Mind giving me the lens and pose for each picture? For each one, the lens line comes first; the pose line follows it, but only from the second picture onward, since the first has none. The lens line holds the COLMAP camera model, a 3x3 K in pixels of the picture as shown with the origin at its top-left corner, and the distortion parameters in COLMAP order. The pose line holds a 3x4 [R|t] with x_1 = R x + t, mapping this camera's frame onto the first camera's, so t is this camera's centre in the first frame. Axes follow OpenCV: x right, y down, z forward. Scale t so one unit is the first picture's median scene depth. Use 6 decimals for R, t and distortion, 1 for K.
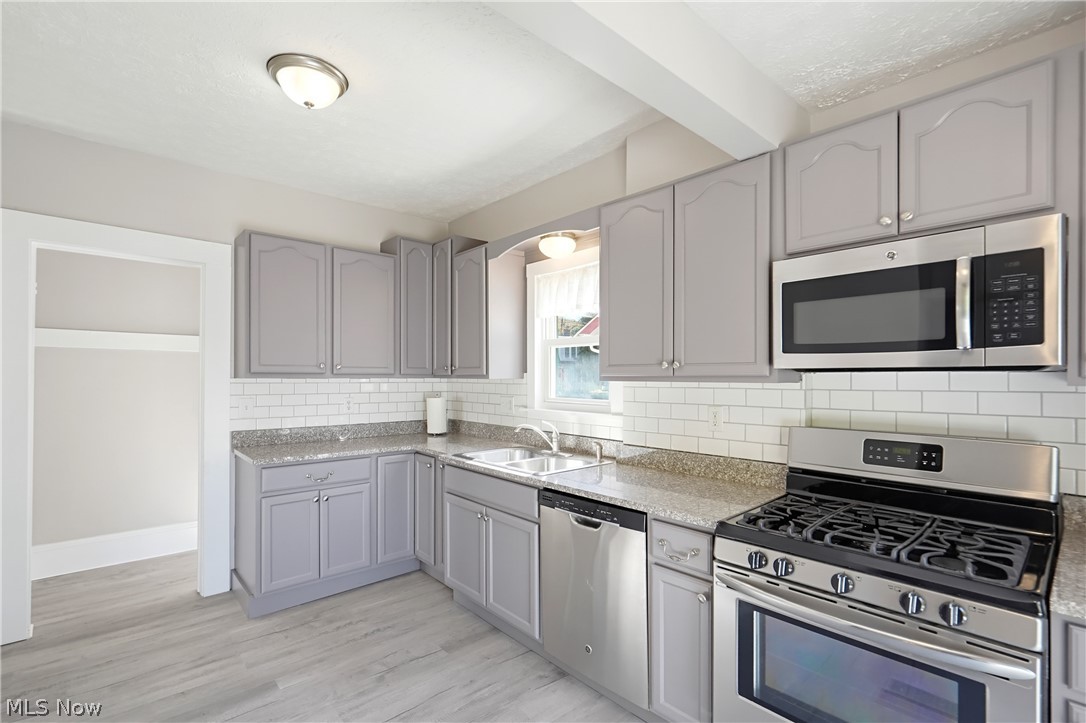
lens RADIAL K [[495.6, 0, 547.6], [0, 495.6, 374.7], [0, 0, 1]] dist [-0.004234, 0.001695]
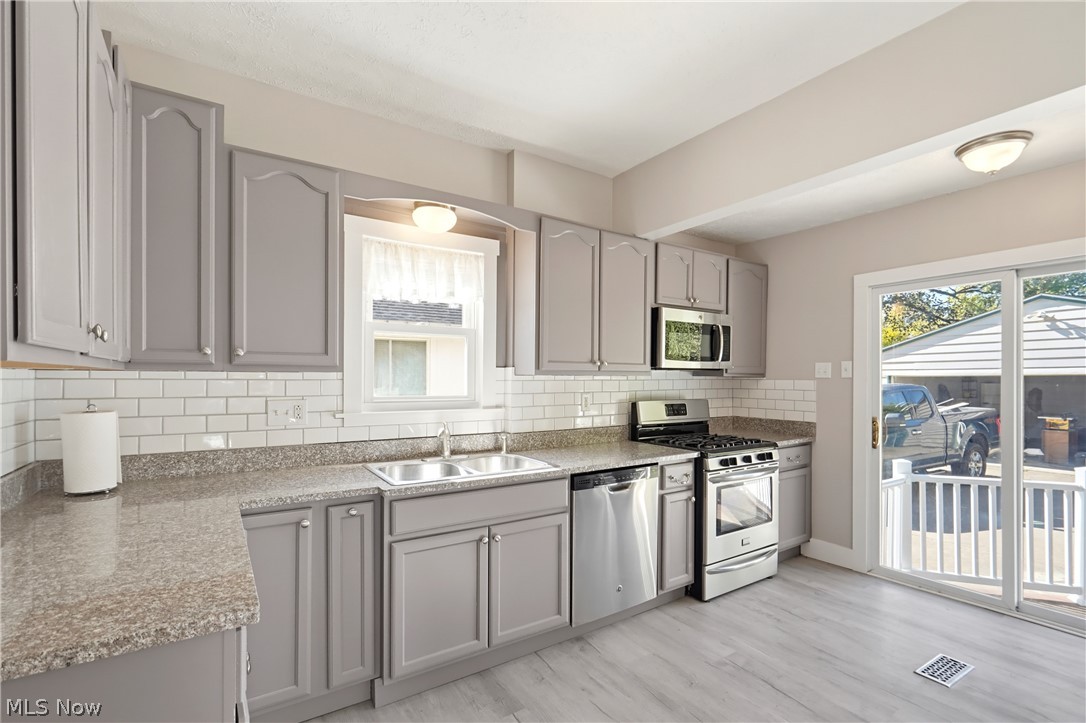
lens RADIAL K [[495.6, 0, 554.1], [0, 495.6, 378.1], [0, 0, 1]] dist [-0.004234, 0.001695]
pose [[0.131311, 0.001847, 0.991340, -0.803148], [-0.007611, 0.999971, -0.000855, 0.017393], [-0.991312, -0.007432, 0.131321, 0.682343]]
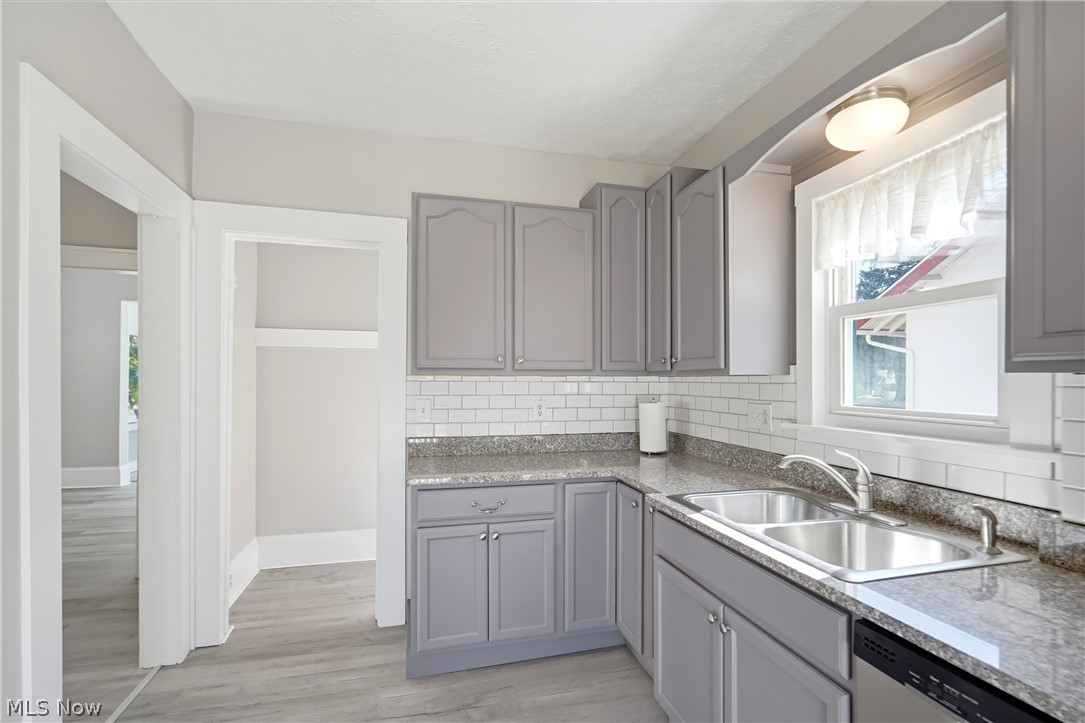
lens RADIAL K [[495.1, 0, 538.0], [0, 495.1, 382.8], [0, 0, 1]] dist [-0.004234, 0.001695]
pose [[0.885402, 0.001419, -0.464825, -0.045700], [0.002723, 0.999962, 0.008240, 0.014134], [0.464819, -0.008562, 0.885364, 0.364306]]
